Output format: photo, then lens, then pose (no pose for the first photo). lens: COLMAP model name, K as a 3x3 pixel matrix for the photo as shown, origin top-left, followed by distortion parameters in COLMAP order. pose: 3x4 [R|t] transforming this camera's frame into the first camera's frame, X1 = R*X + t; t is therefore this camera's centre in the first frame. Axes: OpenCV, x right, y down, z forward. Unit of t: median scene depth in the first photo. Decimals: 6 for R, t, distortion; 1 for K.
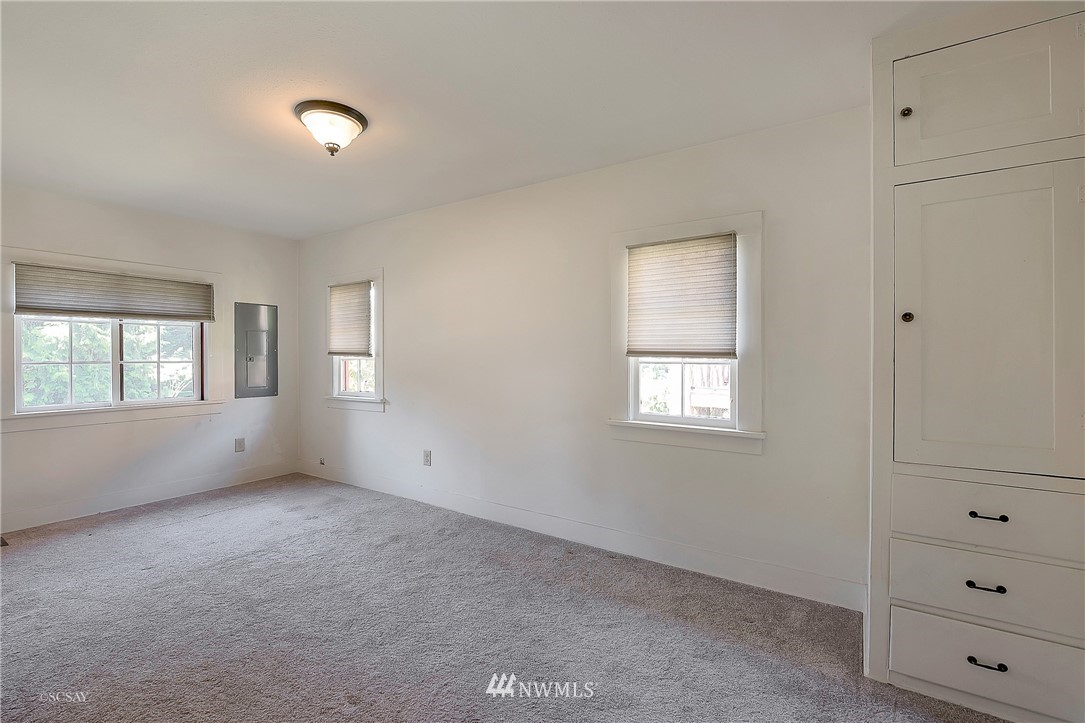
lens RADIAL K [[444.5, 0, 540.5], [0, 444.5, 360.4], [0, 0, 1]] dist [-0.009079, -0.002631]
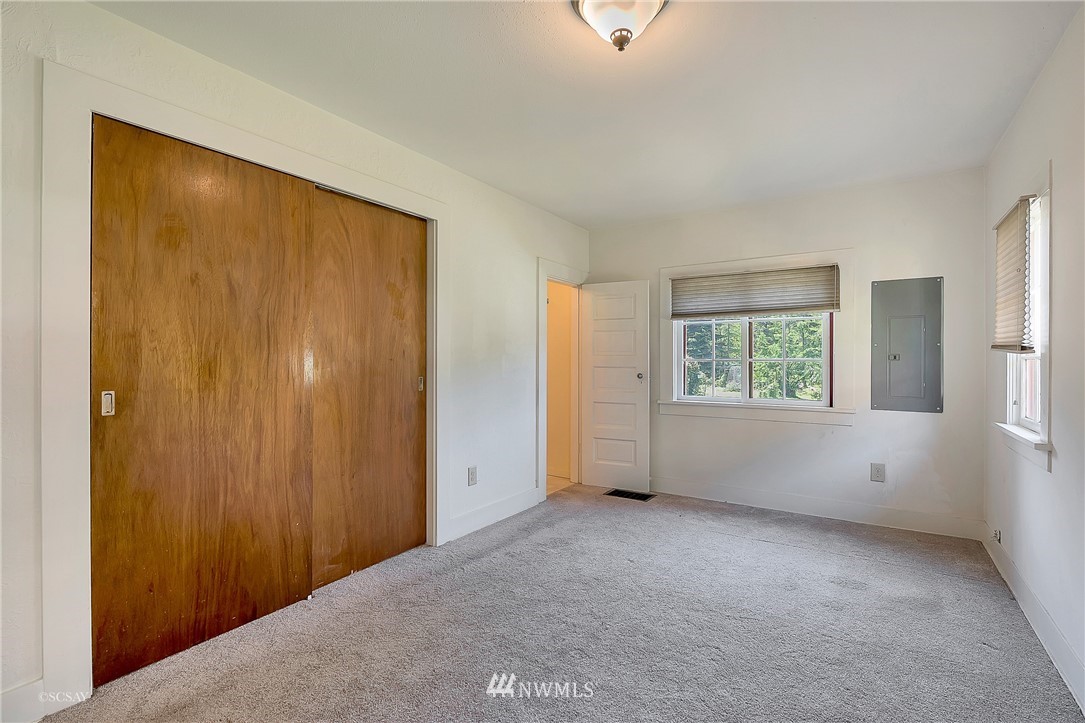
lens RADIAL K [[490.5, 0, 542.5], [0, 490.5, 361.5], [0, 0, 1]] dist [-0.001487, -0.005266]
pose [[0.020468, 0.010619, -0.999734, 0.142414], [-0.006738, 0.999922, 0.010483, -0.000727], [0.999768, 0.006521, 0.020538, 0.459086]]
